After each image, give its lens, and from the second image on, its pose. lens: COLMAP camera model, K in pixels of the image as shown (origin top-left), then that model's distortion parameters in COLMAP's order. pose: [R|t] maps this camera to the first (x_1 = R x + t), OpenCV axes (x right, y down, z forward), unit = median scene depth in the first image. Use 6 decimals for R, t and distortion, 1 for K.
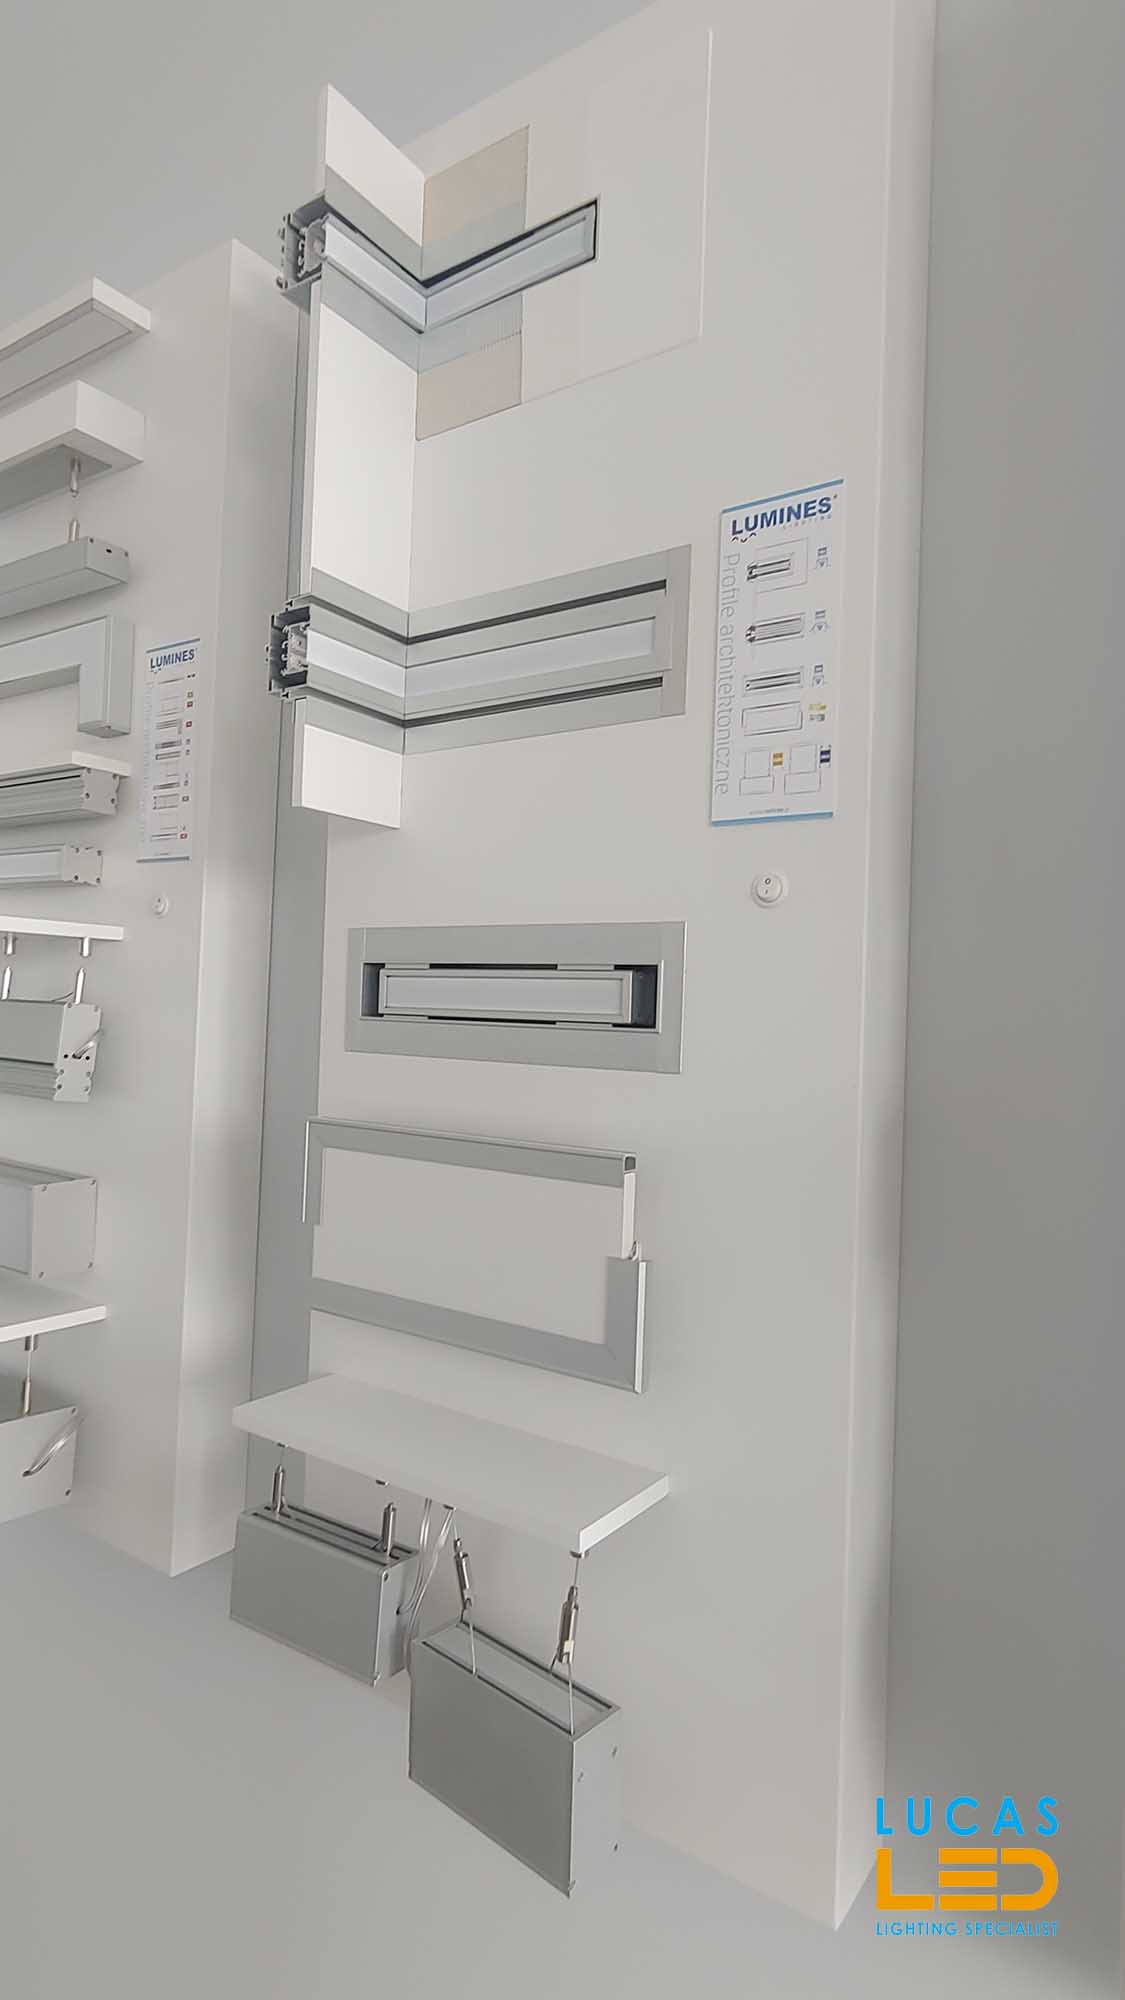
lens RADIAL K [[1090.8, 0, 562.5], [0, 1090.8, 1000.0], [0, 0, 1]] dist [-0.001818, -0.000231]
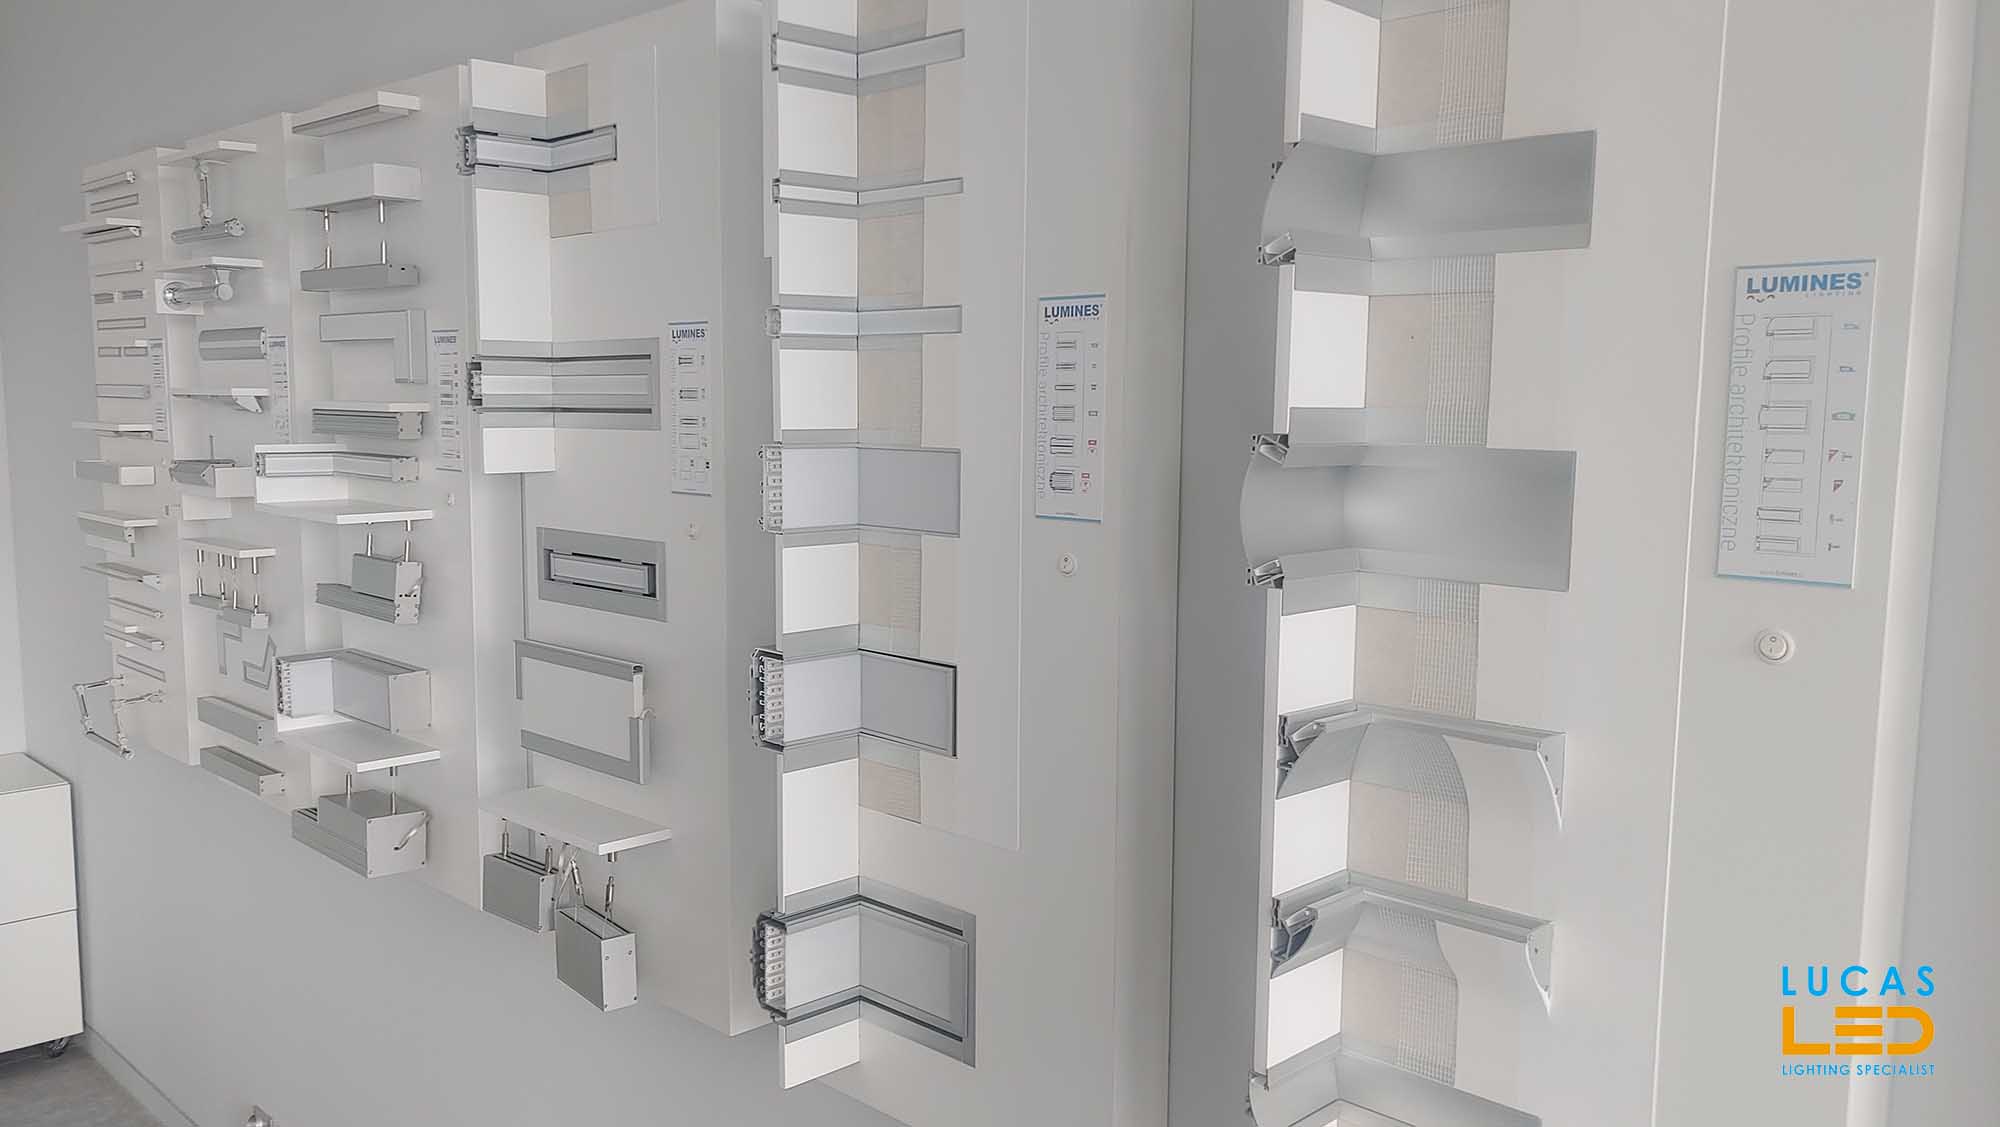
lens RADIAL K [[1553.9, 0, 1000.0], [0, 1553.9, 563.5], [0, 0, 1]] dist [0.027992, 0.000585]
pose [[0.985022, -0.012280, -0.171991, 0.922234], [0.031563, 0.993448, 0.109836, -0.251965], [0.169515, -0.113619, 0.978956, -1.239787]]
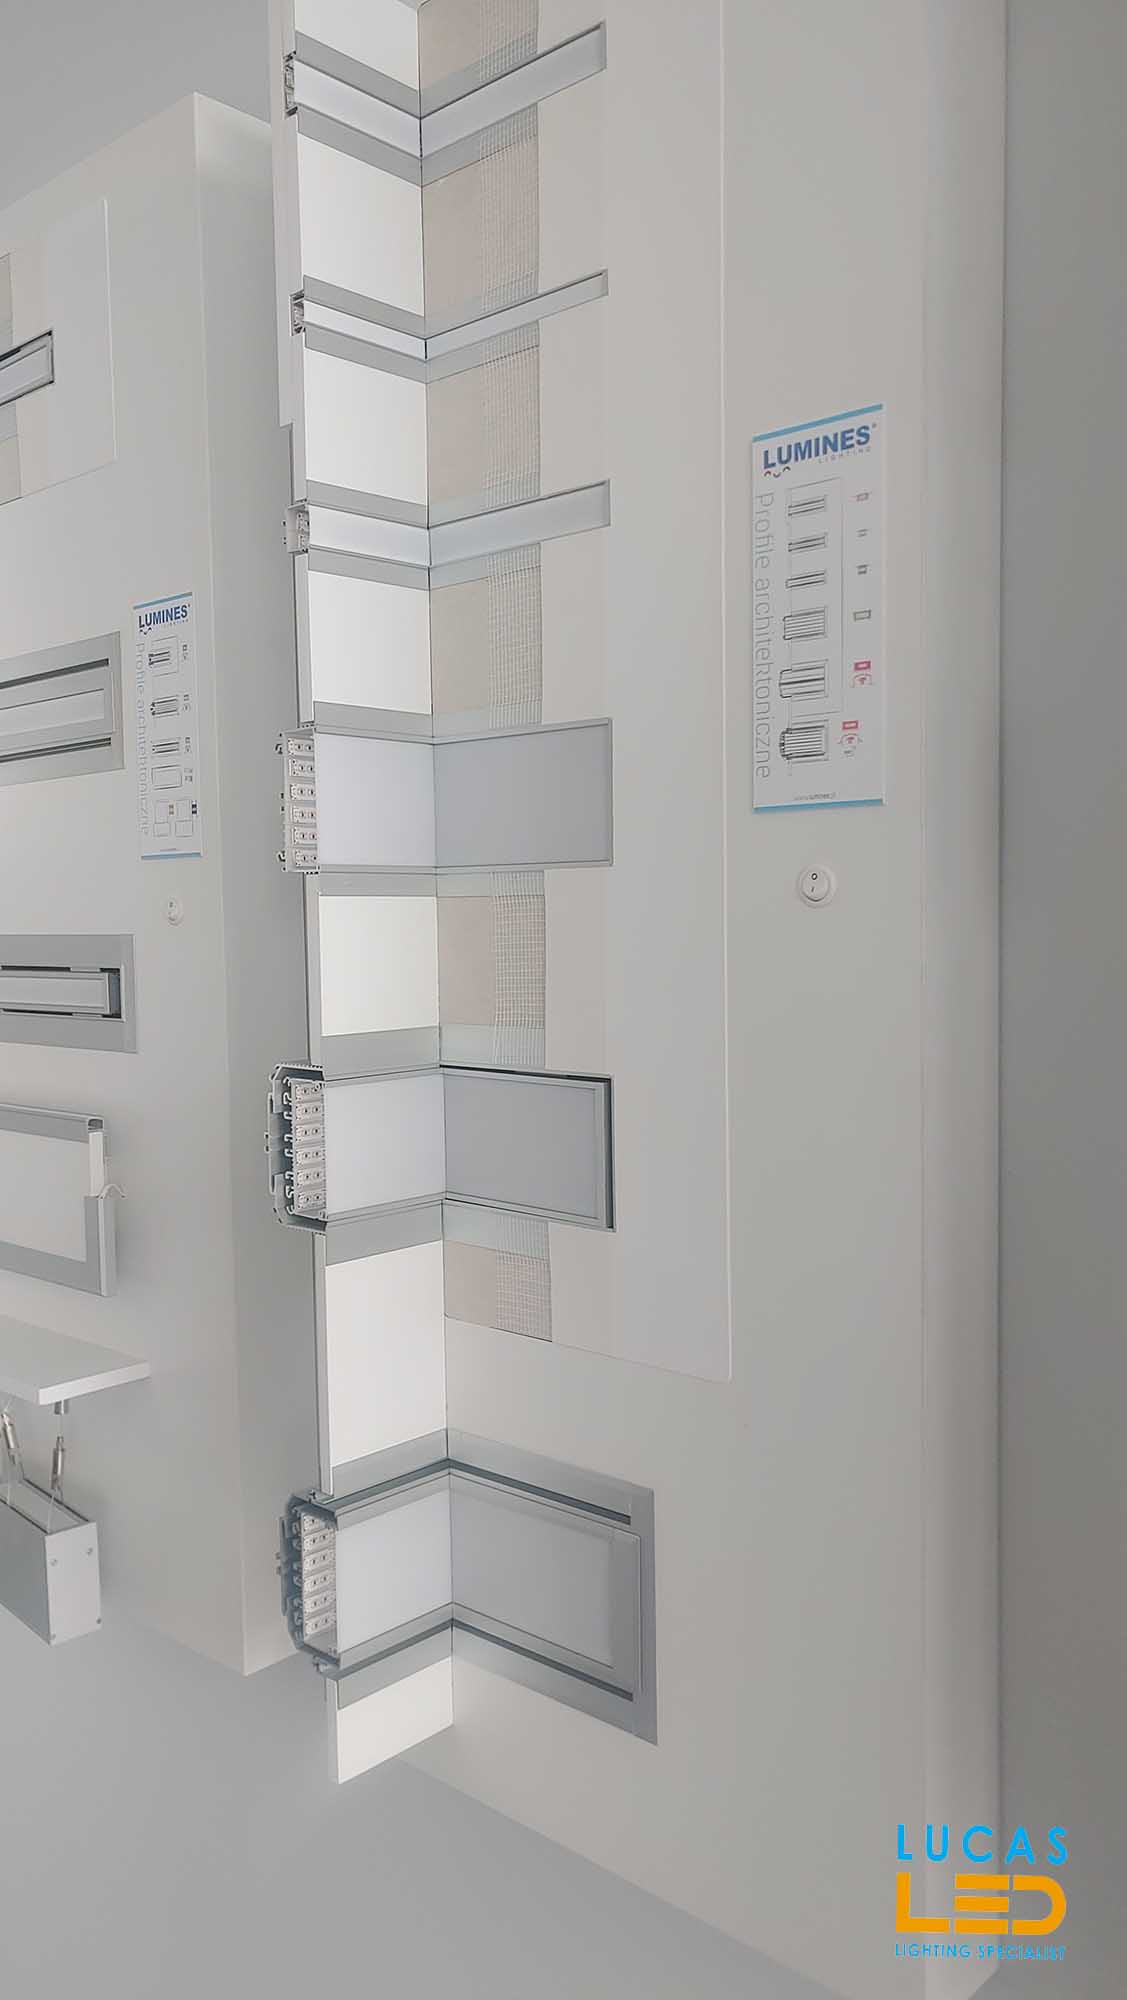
lens RADIAL K [[1573.1, 0, 544.9], [0, 1573.1, 1004.7], [0, 0, 1]] dist [-0.023923, 0.100931]
pose [[0.989126, -0.045793, -0.139762, 0.676438], [0.055467, 0.996268, 0.066126, -0.068238], [0.136212, -0.073159, 0.987975, -0.605525]]
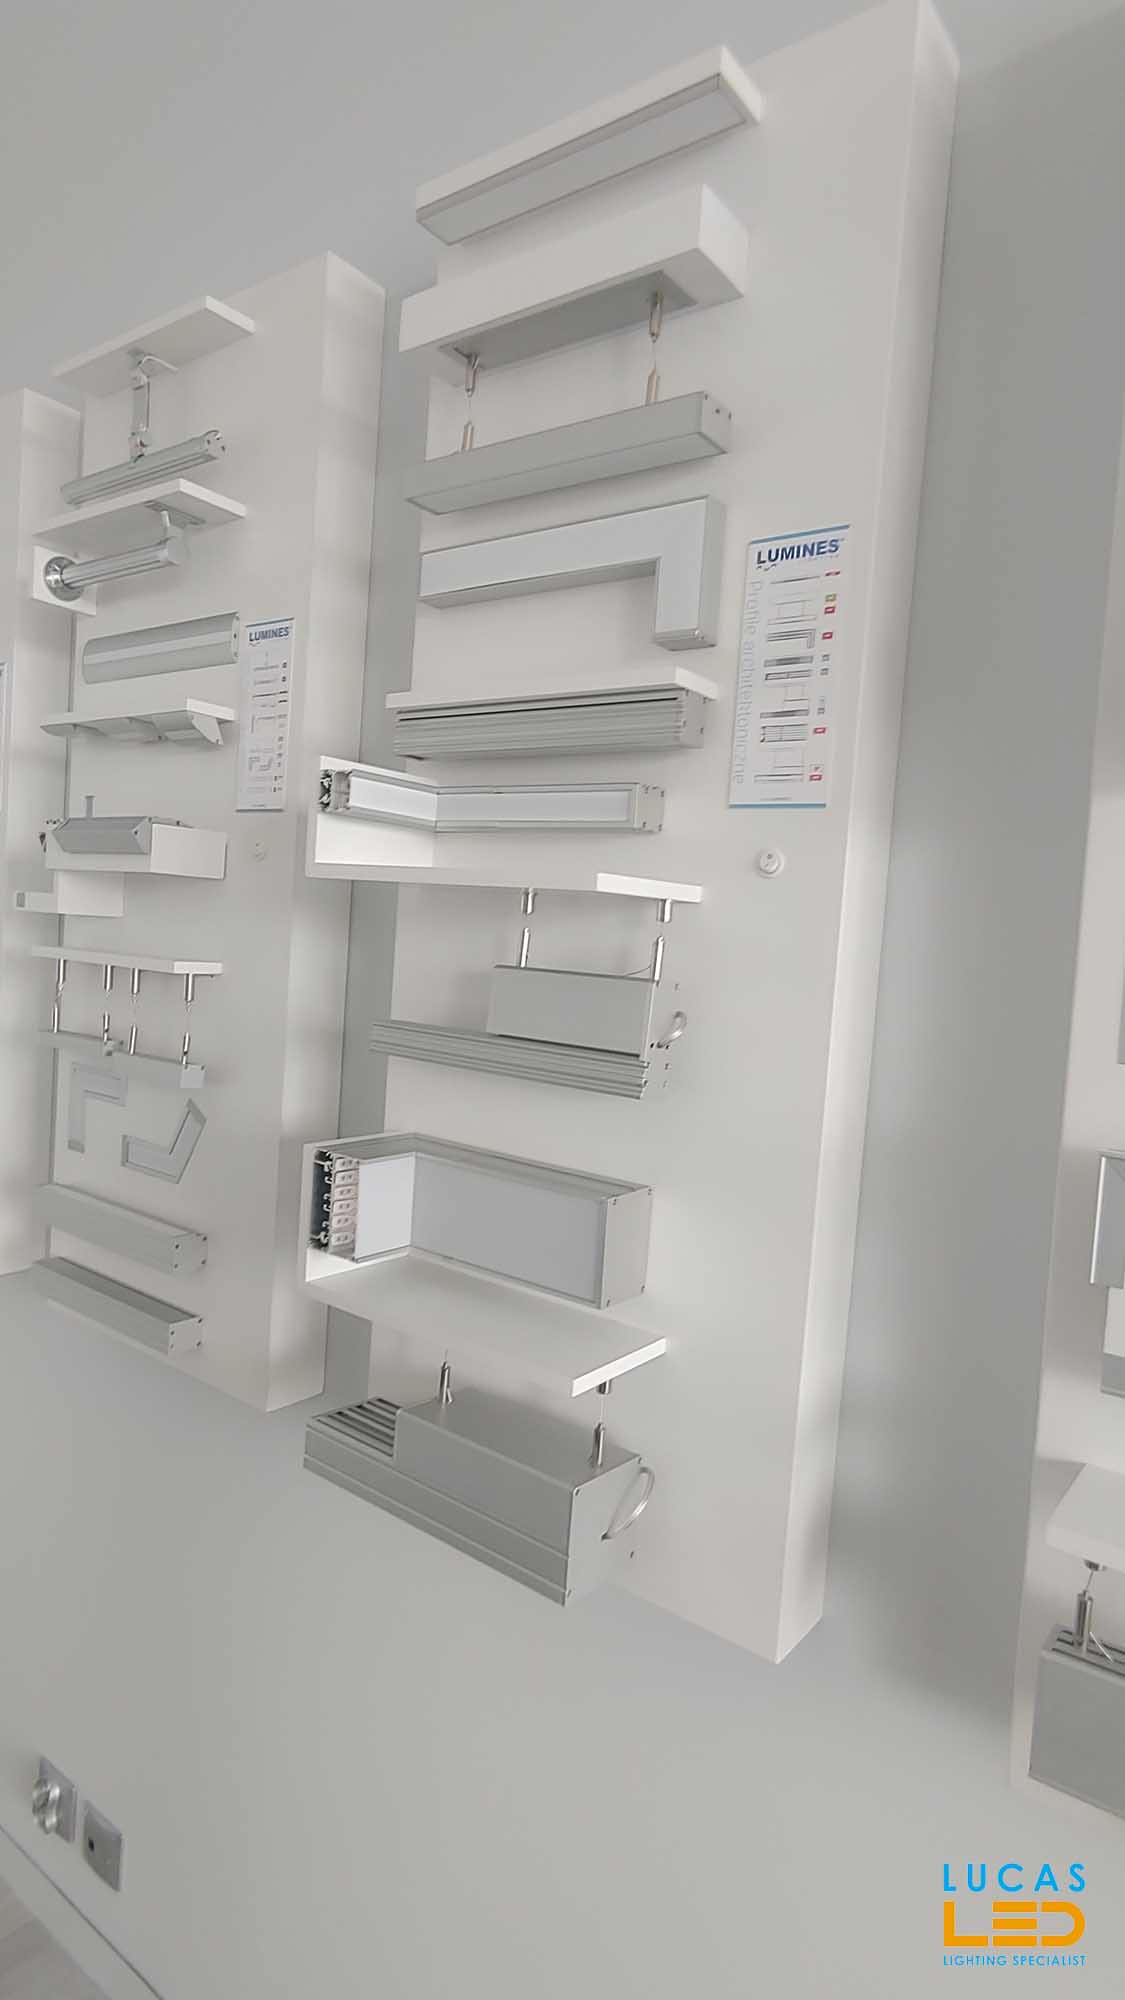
lens RADIAL K [[1090.8, 0, 562.5], [0, 1090.8, 1000.0], [0, 0, 1]] dist [-0.001818, -0.000231]
pose [[0.999361, 0.028720, -0.021293, -0.586906], [-0.027243, 0.997400, 0.066712, -0.040813], [0.023154, -0.066089, 0.997545, 0.211336]]
